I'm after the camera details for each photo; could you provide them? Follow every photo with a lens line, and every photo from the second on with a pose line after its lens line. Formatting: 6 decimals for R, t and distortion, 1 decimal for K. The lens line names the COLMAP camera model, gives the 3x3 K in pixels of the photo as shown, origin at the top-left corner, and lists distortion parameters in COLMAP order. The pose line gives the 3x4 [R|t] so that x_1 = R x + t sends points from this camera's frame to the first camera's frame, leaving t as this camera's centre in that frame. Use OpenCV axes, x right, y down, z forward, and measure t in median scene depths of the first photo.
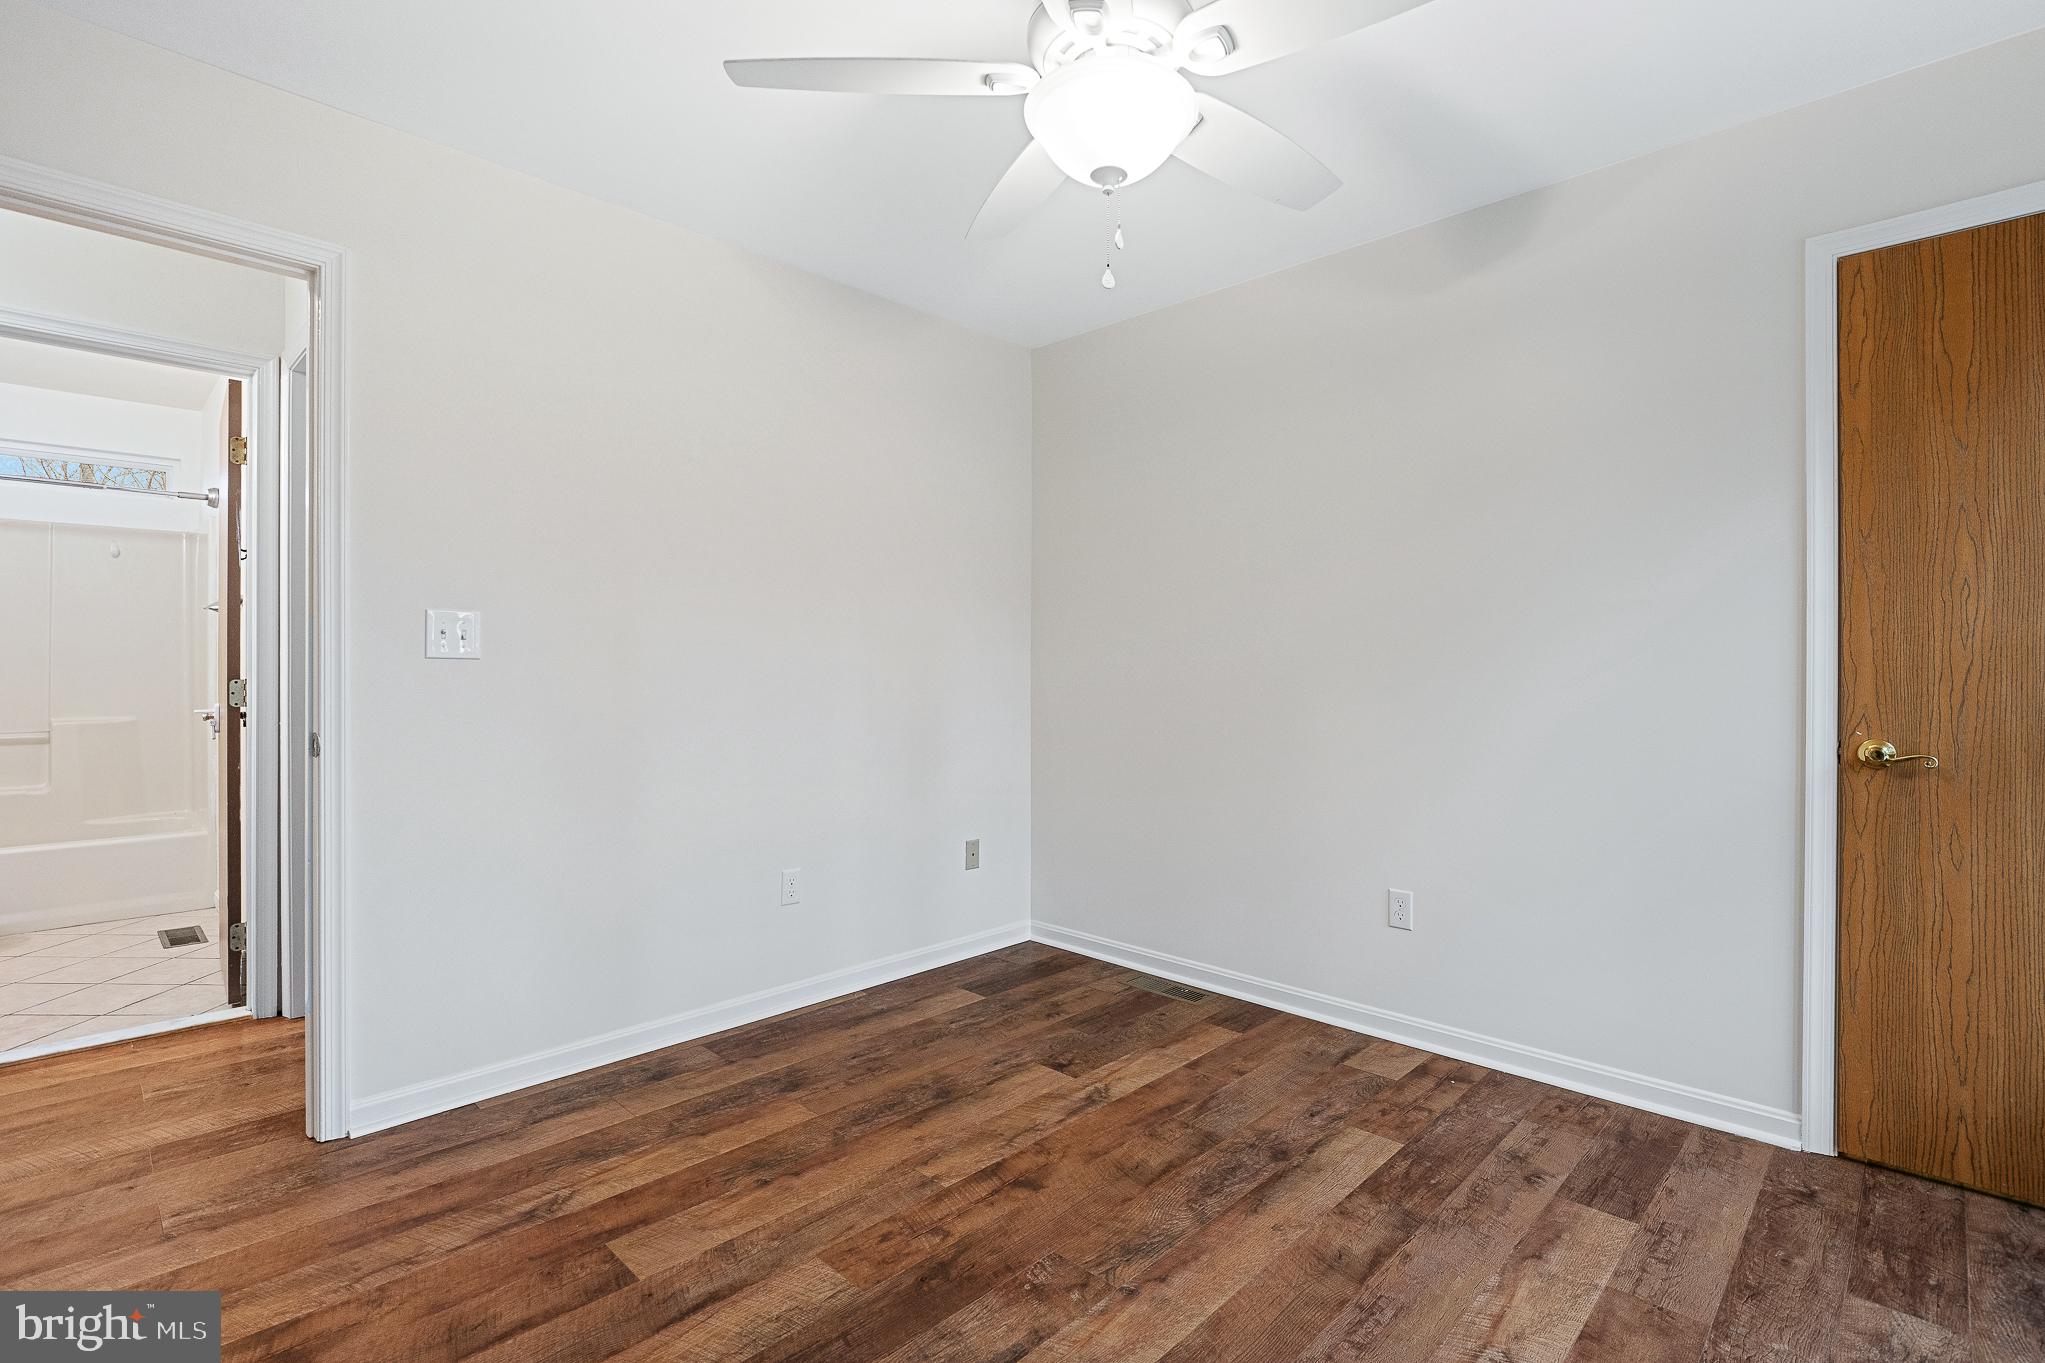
lens RADIAL K [[956.6, 0, 1025.8], [0, 956.6, 677.4], [0, 0, 1]] dist [0.001198, -0.006615]
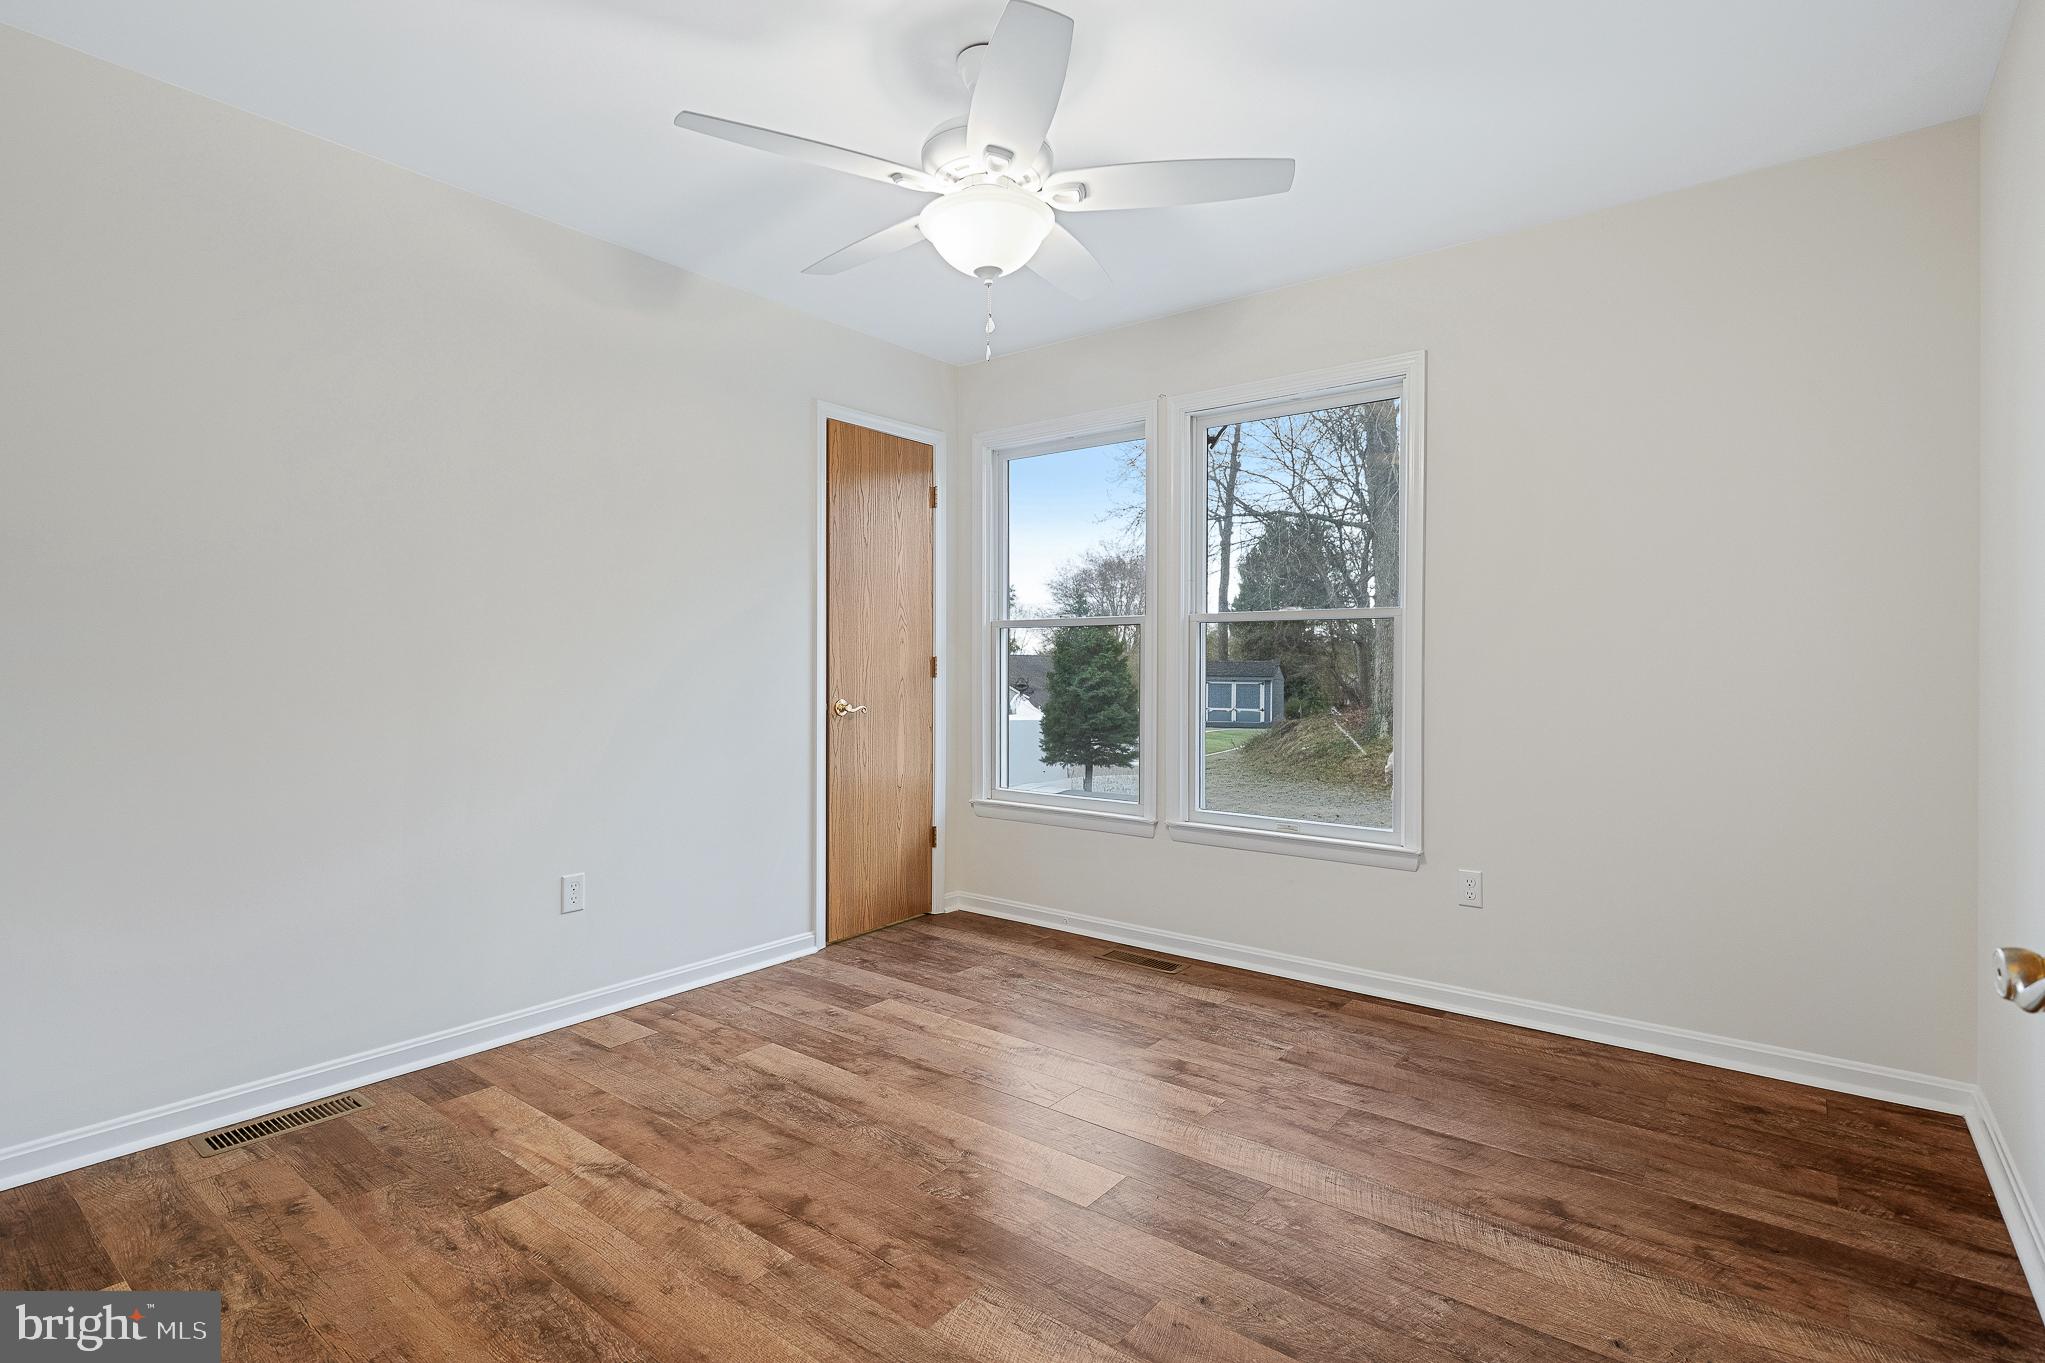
lens RADIAL K [[987.8, 0, 1033.9], [0, 987.8, 671.6], [0, 0, 1]] dist [-0.017804, 0.001458]
pose [[-0.124465, -0.008867, 0.992184, -0.897013], [0.005662, 0.999937, 0.009647, -0.001683], [-0.992208, 0.006818, -0.124407, 0.813914]]
